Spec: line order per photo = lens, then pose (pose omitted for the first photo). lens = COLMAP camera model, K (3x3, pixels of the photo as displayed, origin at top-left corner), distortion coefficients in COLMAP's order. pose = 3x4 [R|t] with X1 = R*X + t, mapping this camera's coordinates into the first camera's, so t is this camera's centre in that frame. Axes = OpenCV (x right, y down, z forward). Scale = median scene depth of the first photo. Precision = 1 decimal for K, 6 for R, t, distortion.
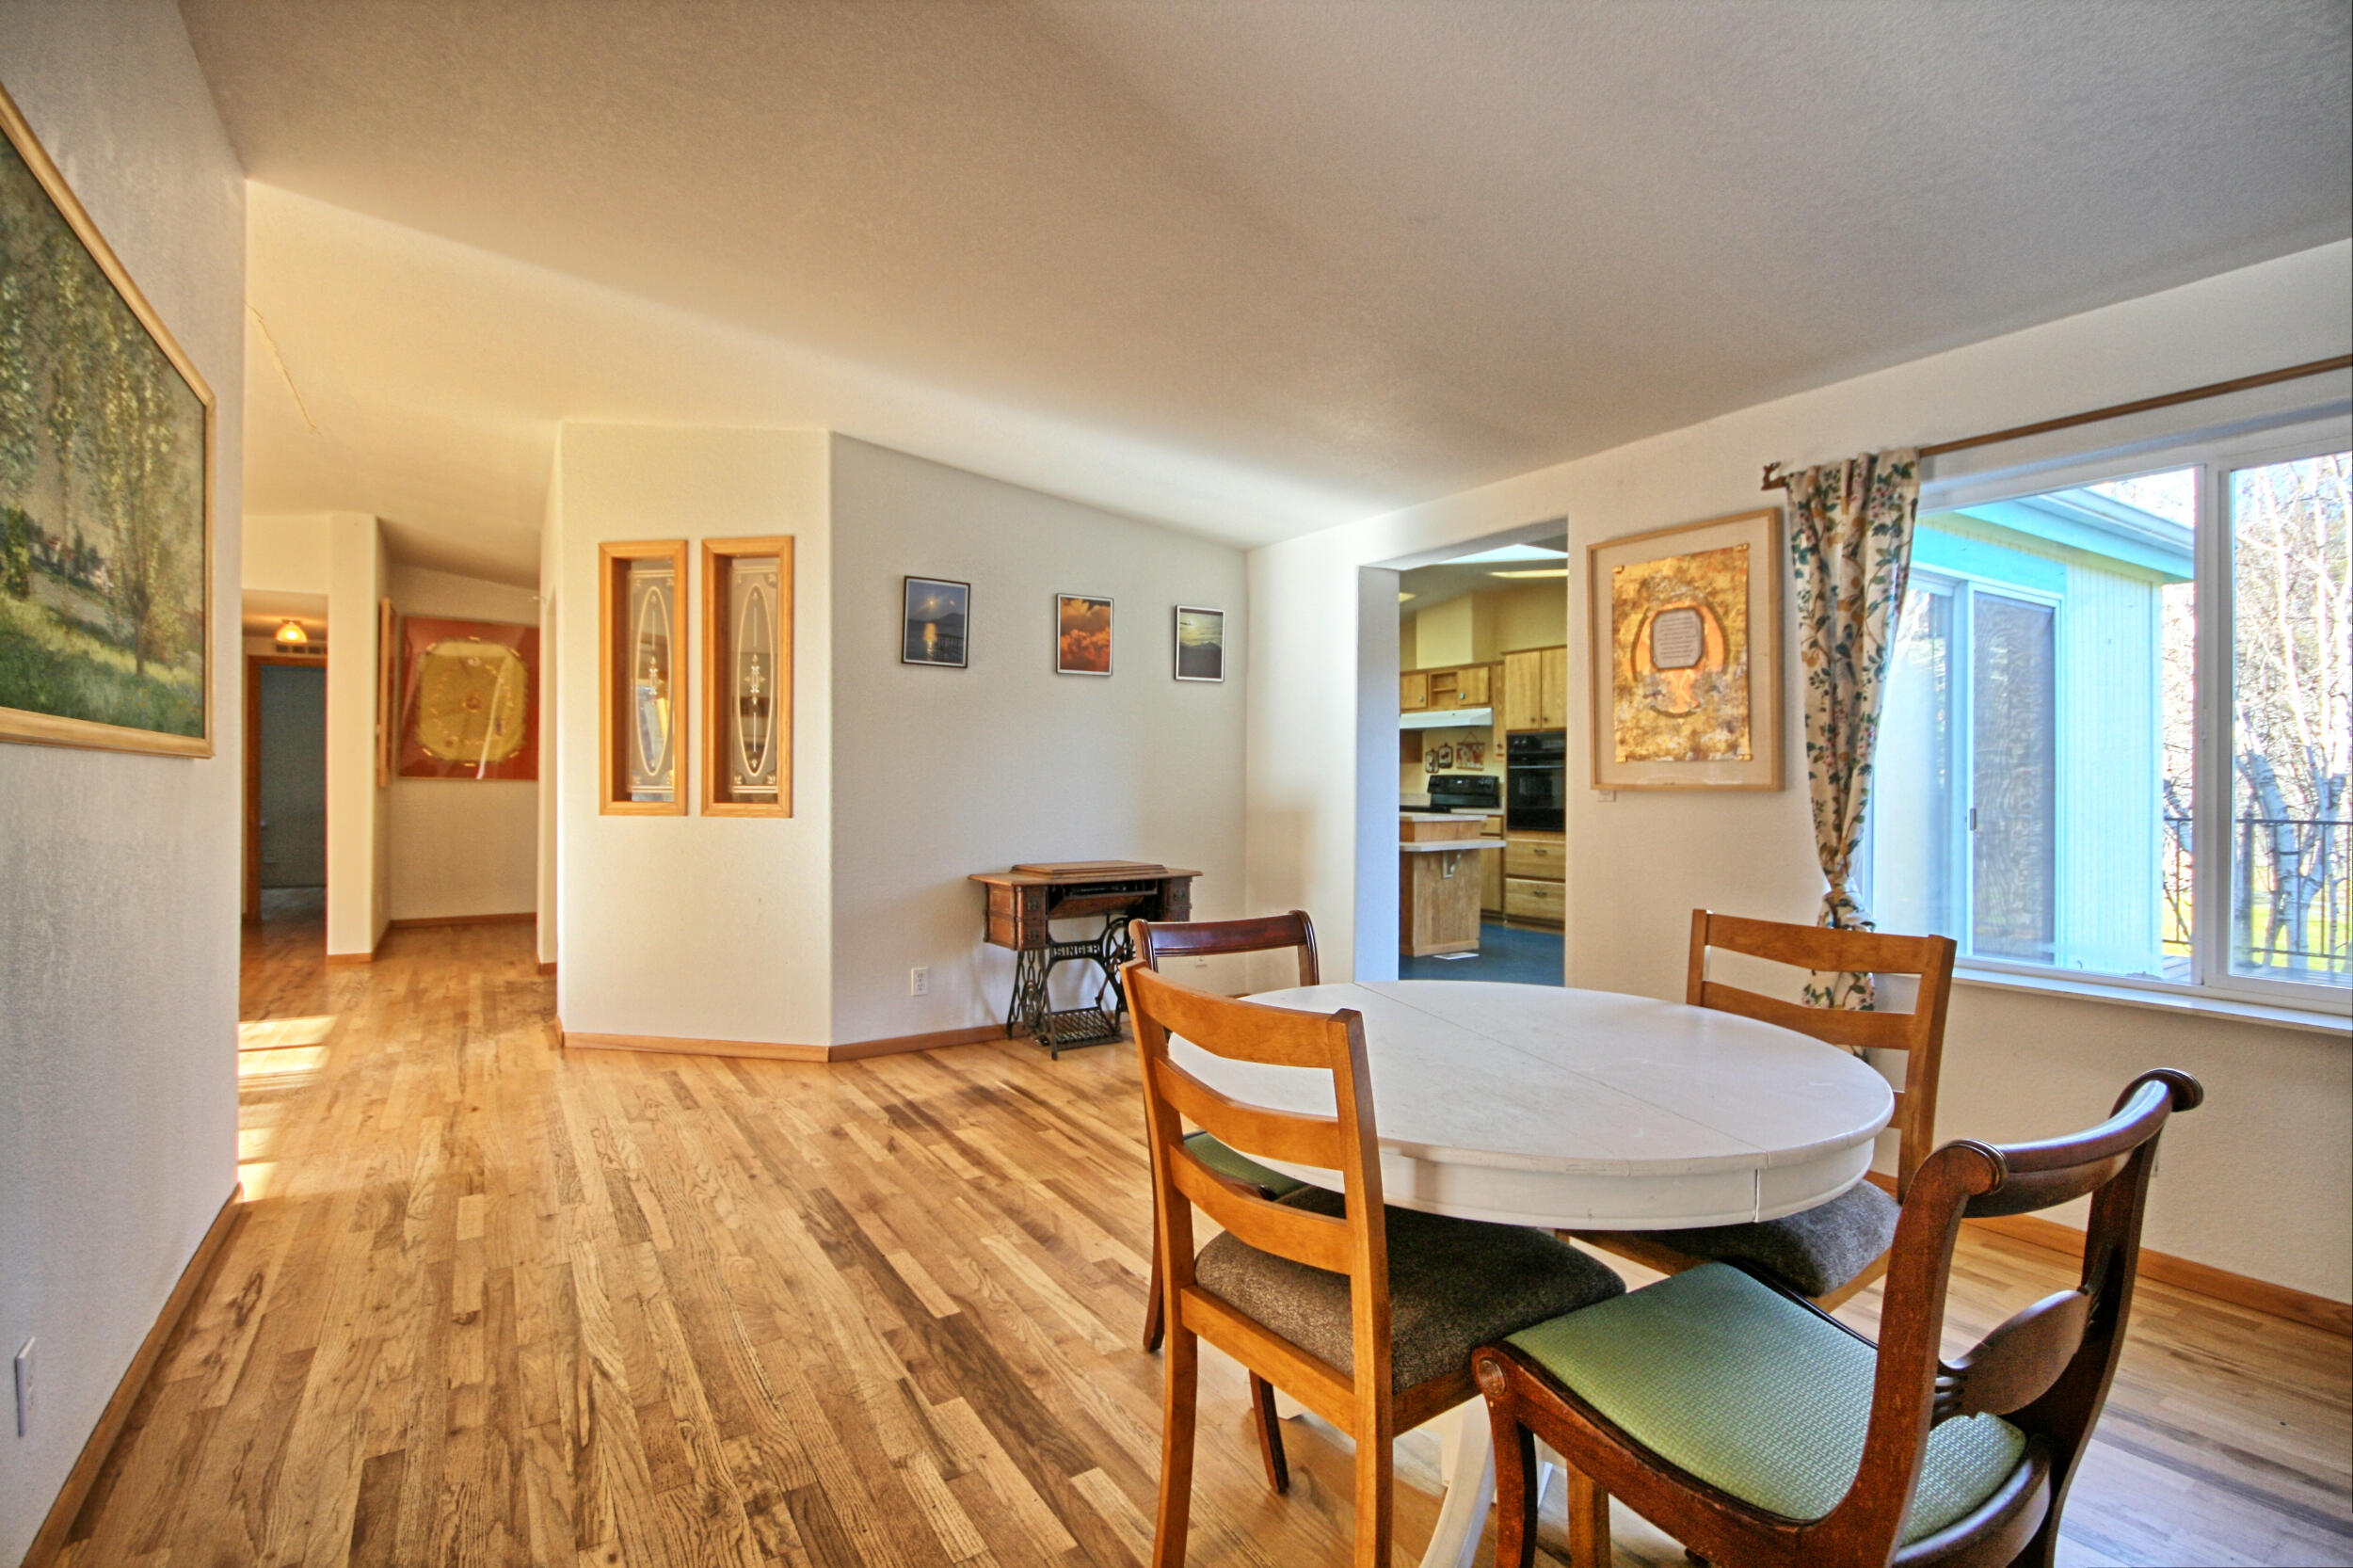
lens RADIAL K [[1094.2, 0, 1179.1], [0, 1094.2, 780.2], [0, 0, 1]] dist [-0.005223, -0.000507]
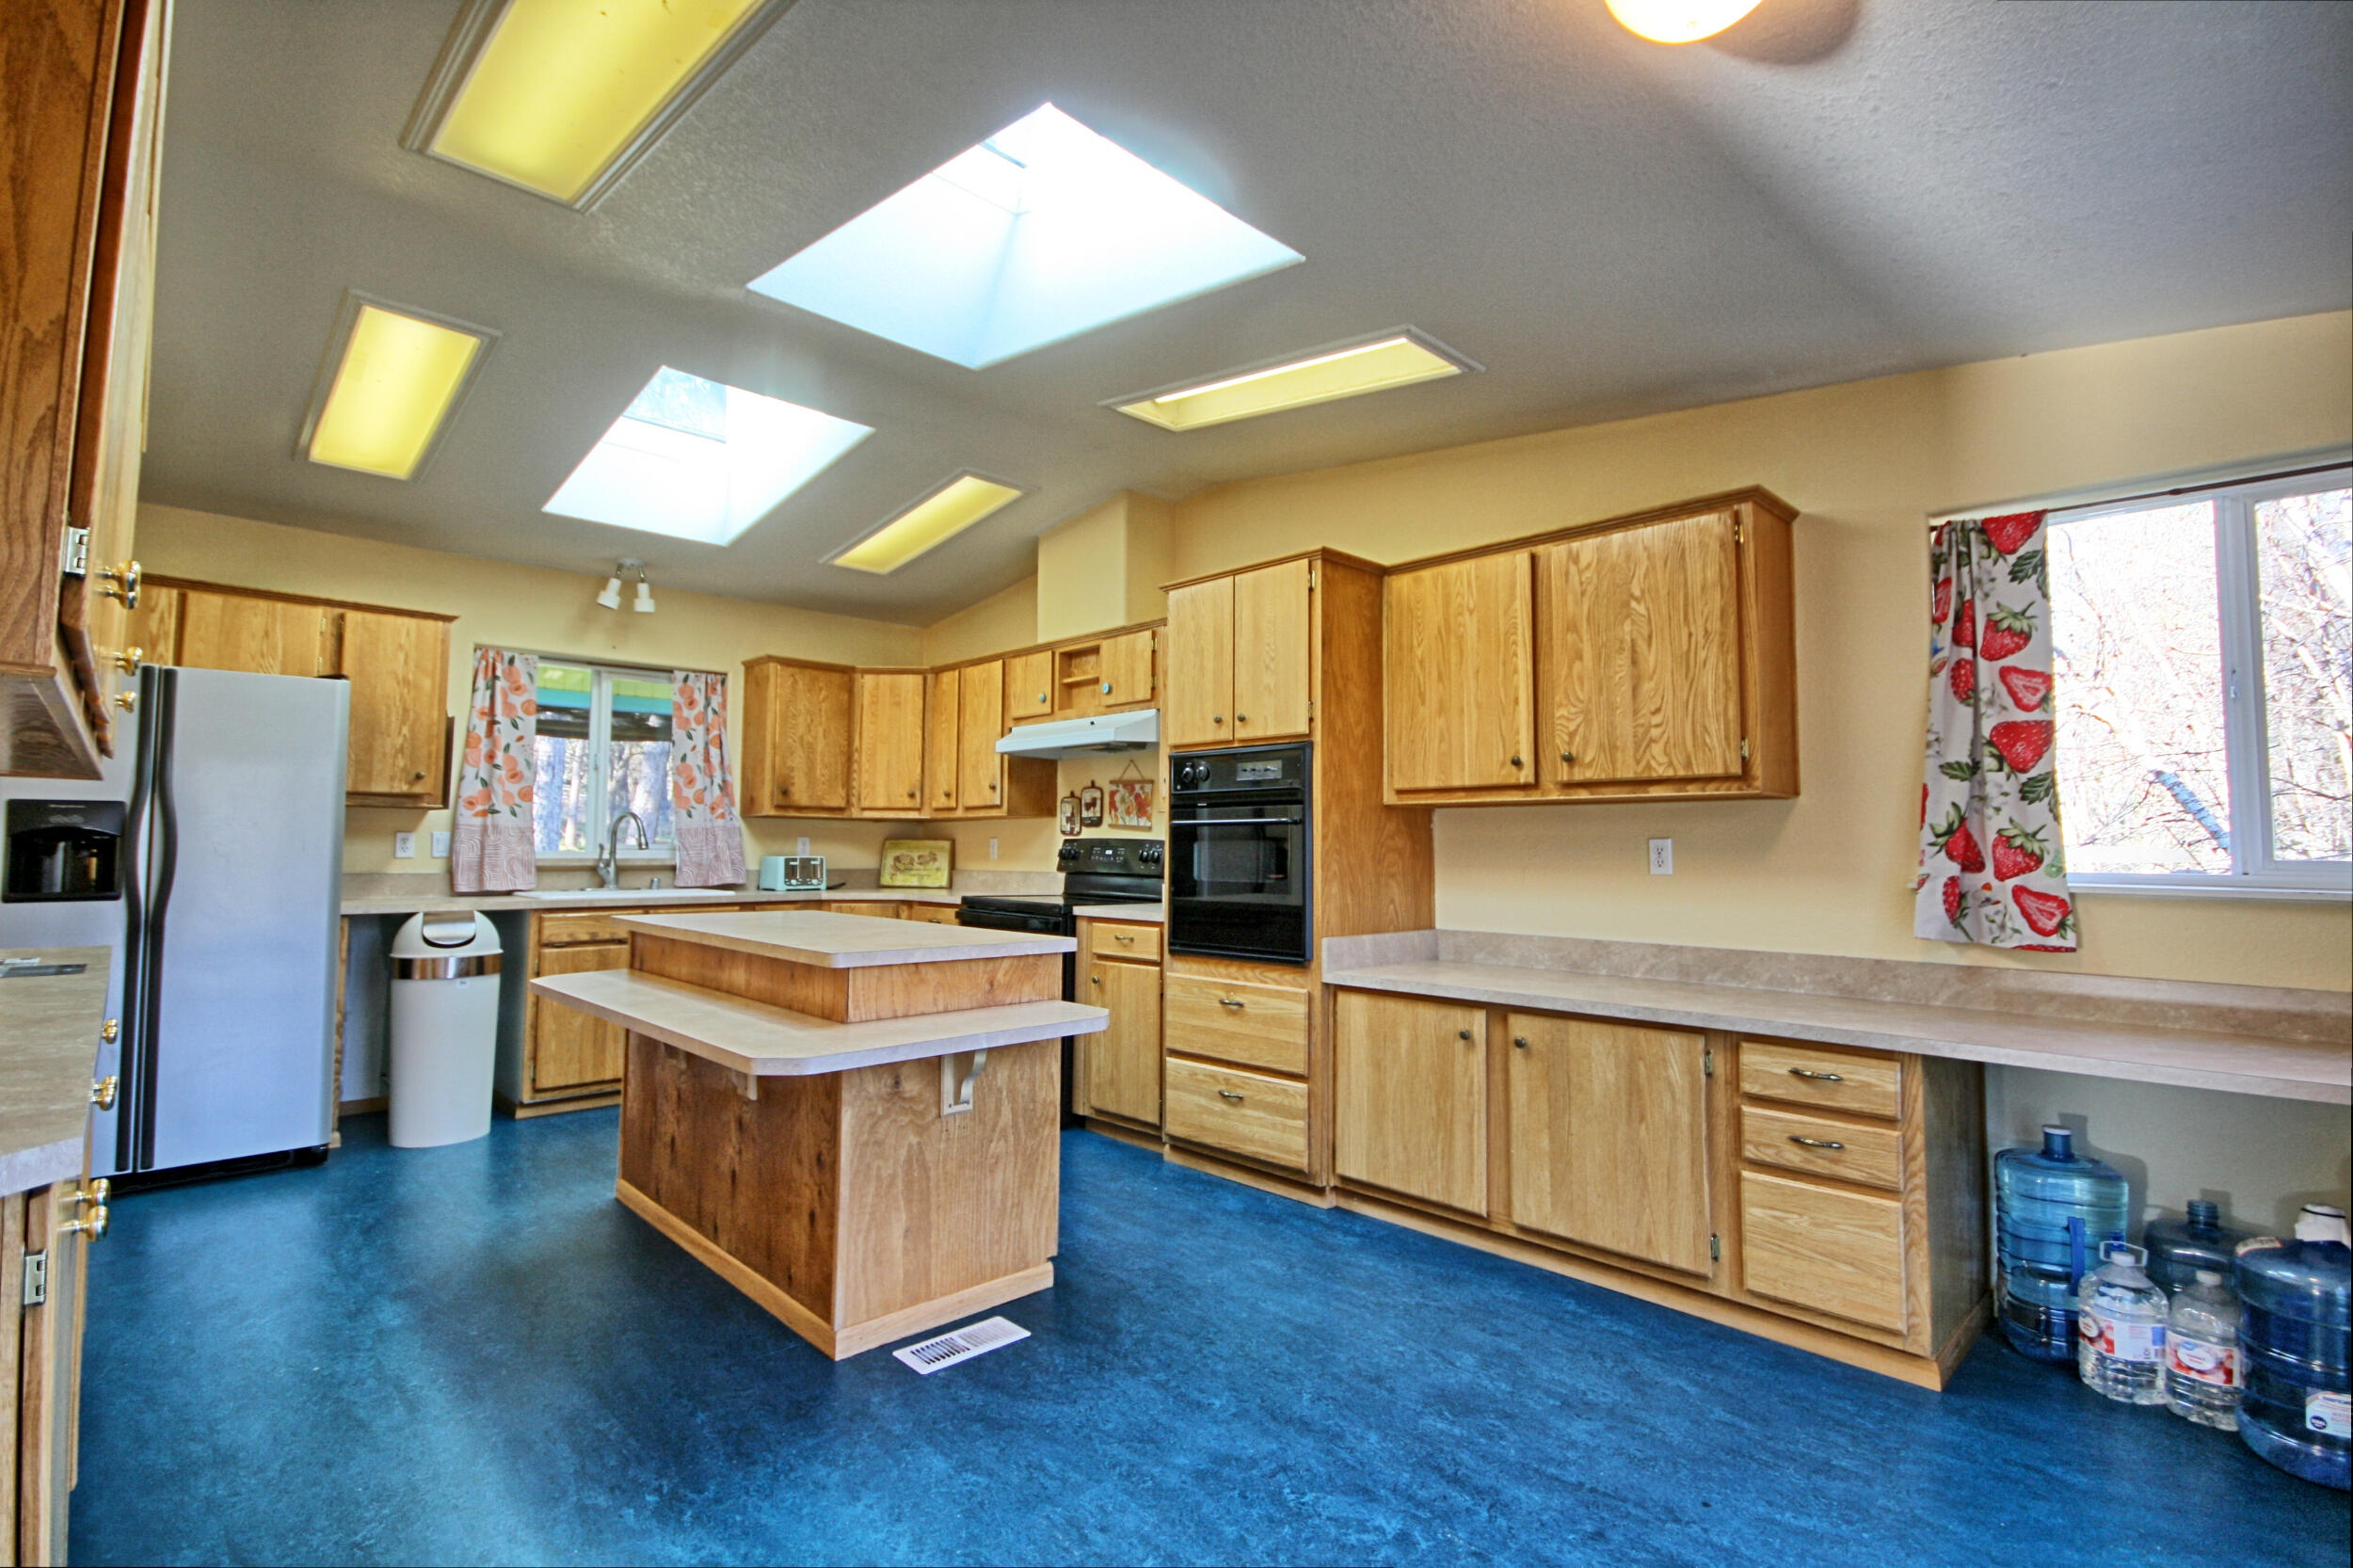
lens RADIAL K [[1094.2, 0, 1179.1], [0, 1094.2, 780.2], [0, 0, 1]] dist [-0.005223, -0.000507]
pose [[0.980794, 0.014603, 0.194499, 0.473096], [-0.002809, 0.998148, -0.060774, -0.002382], [-0.195026, 0.059060, 0.979018, 1.190050]]
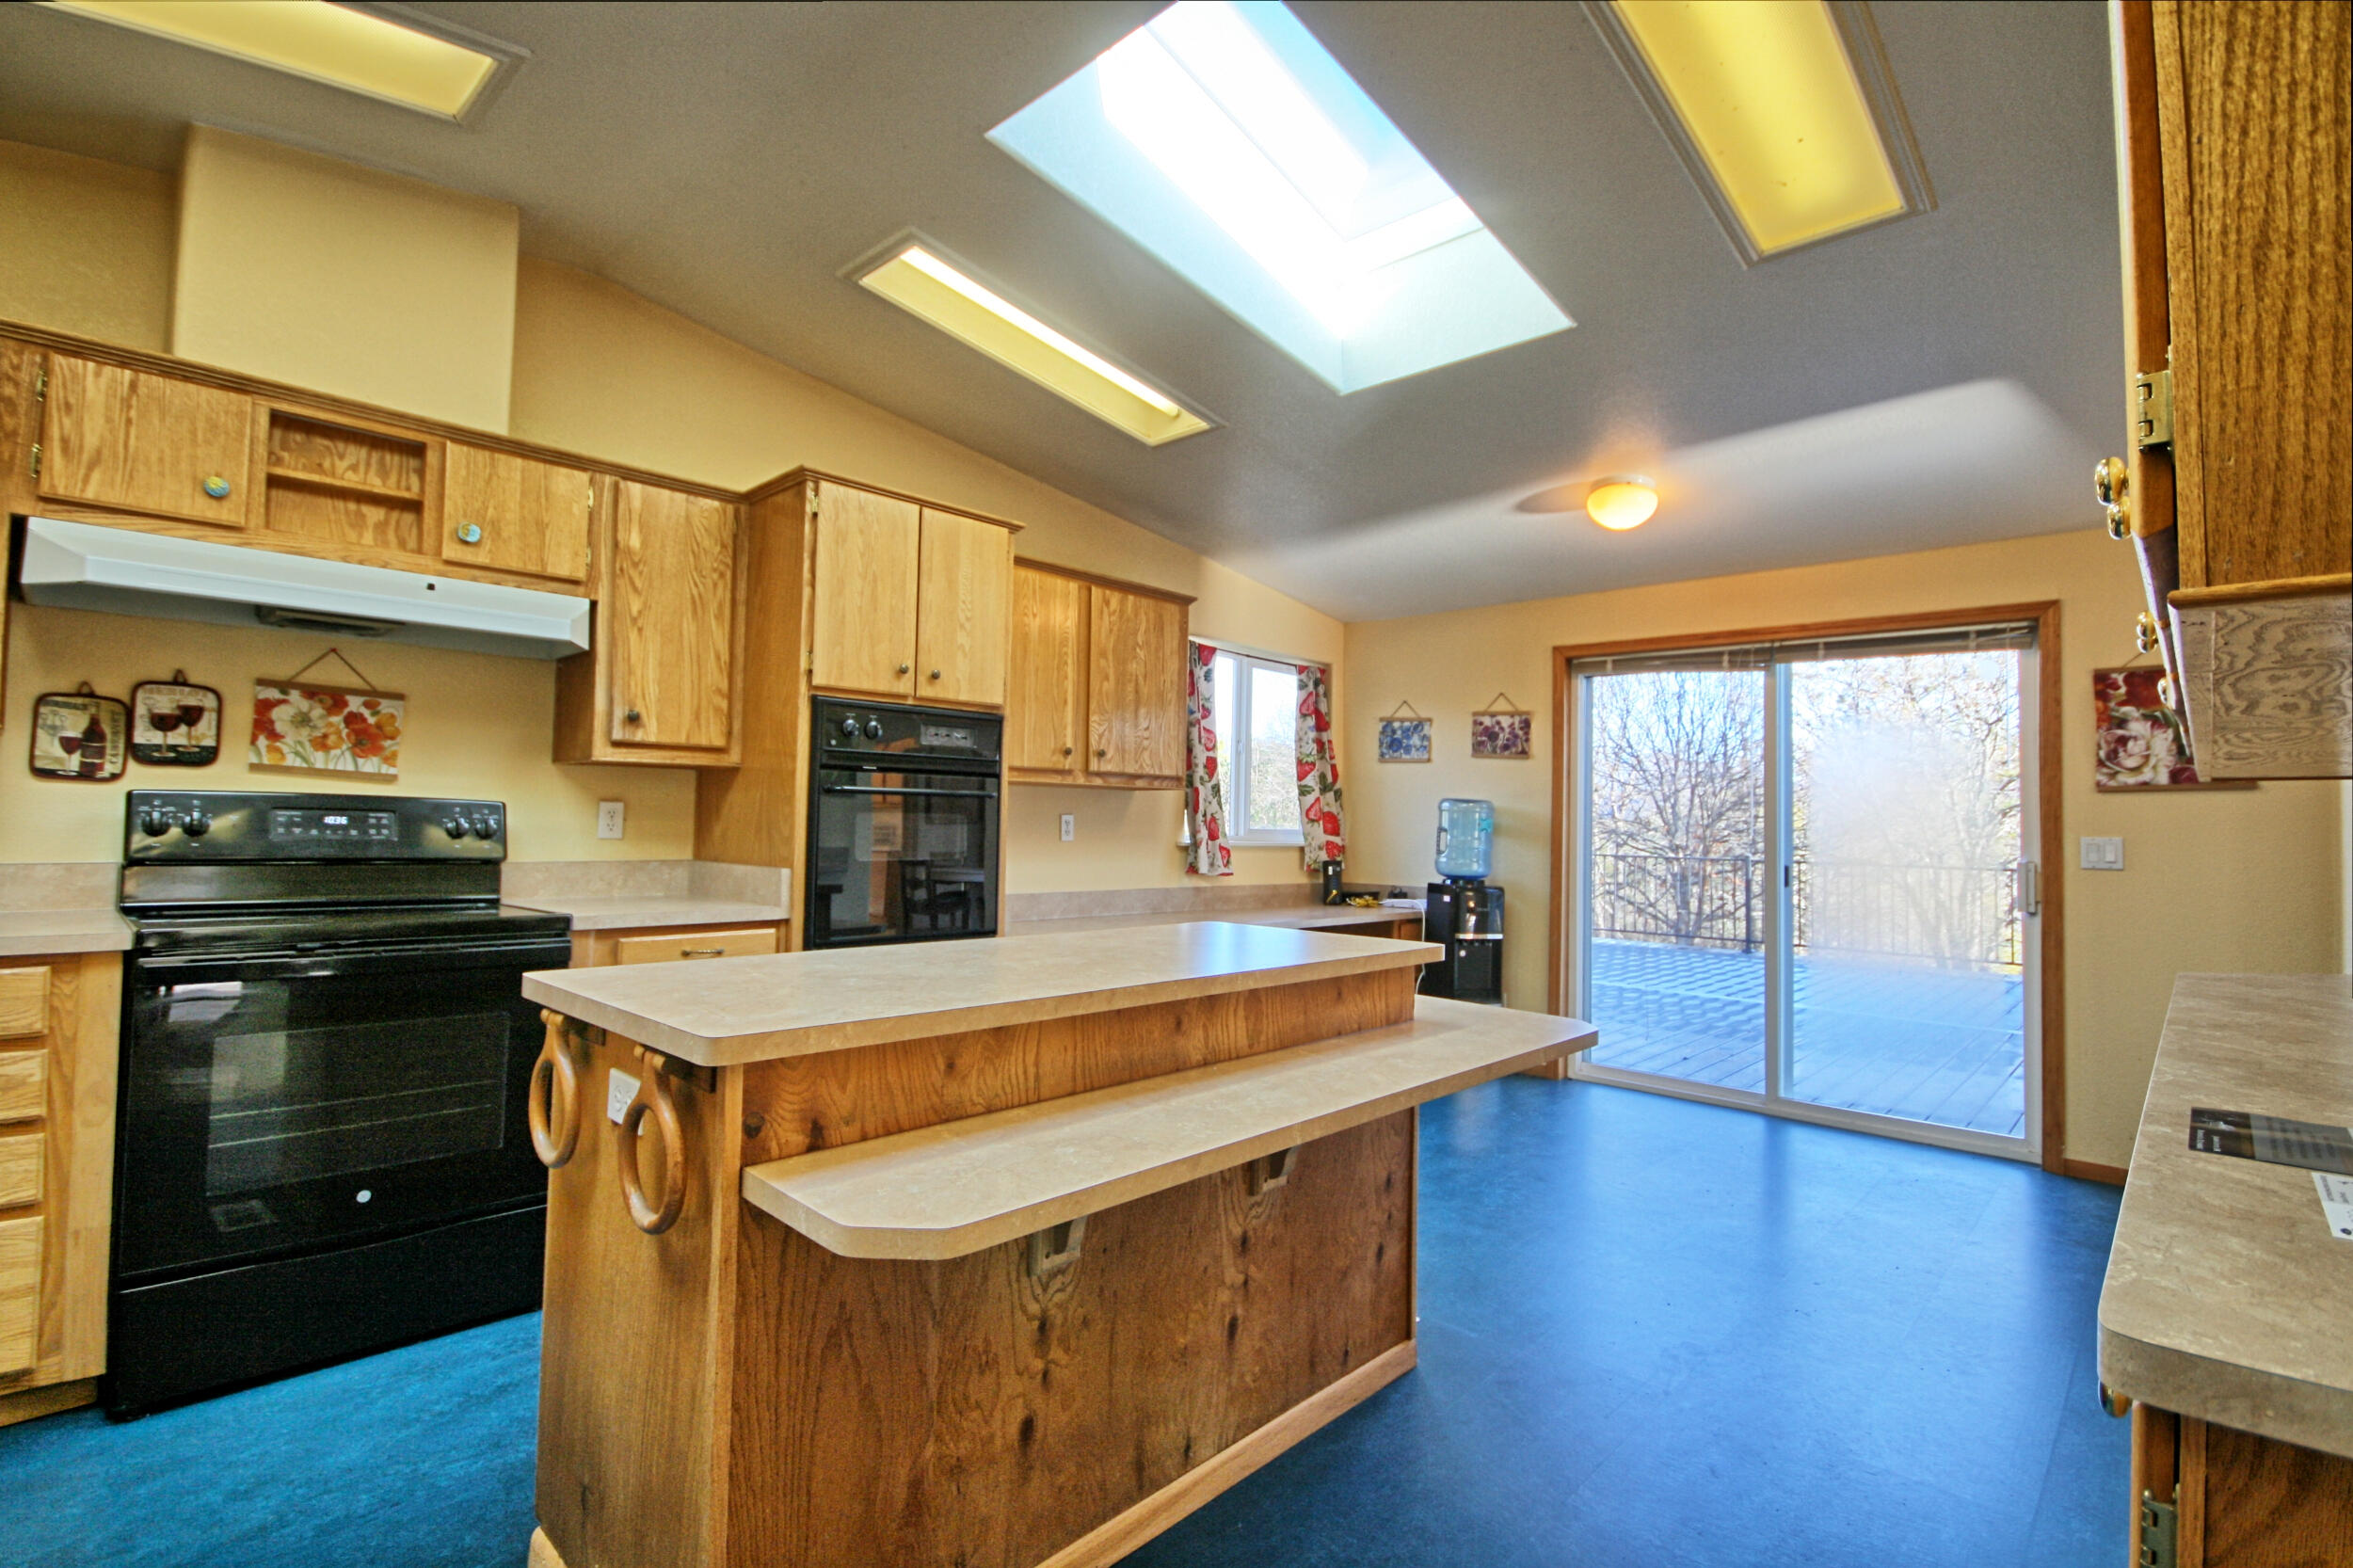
lens RADIAL K [[1094.2, 0, 1179.1], [0, 1094.2, 780.2], [0, 0, 1]] dist [-0.005223, -0.000507]
pose [[-0.241645, 0.028305, 0.969952, -0.188082], [-0.021145, 0.999184, -0.034426, -0.008735], [-0.970134, -0.028829, -0.240849, 2.186332]]
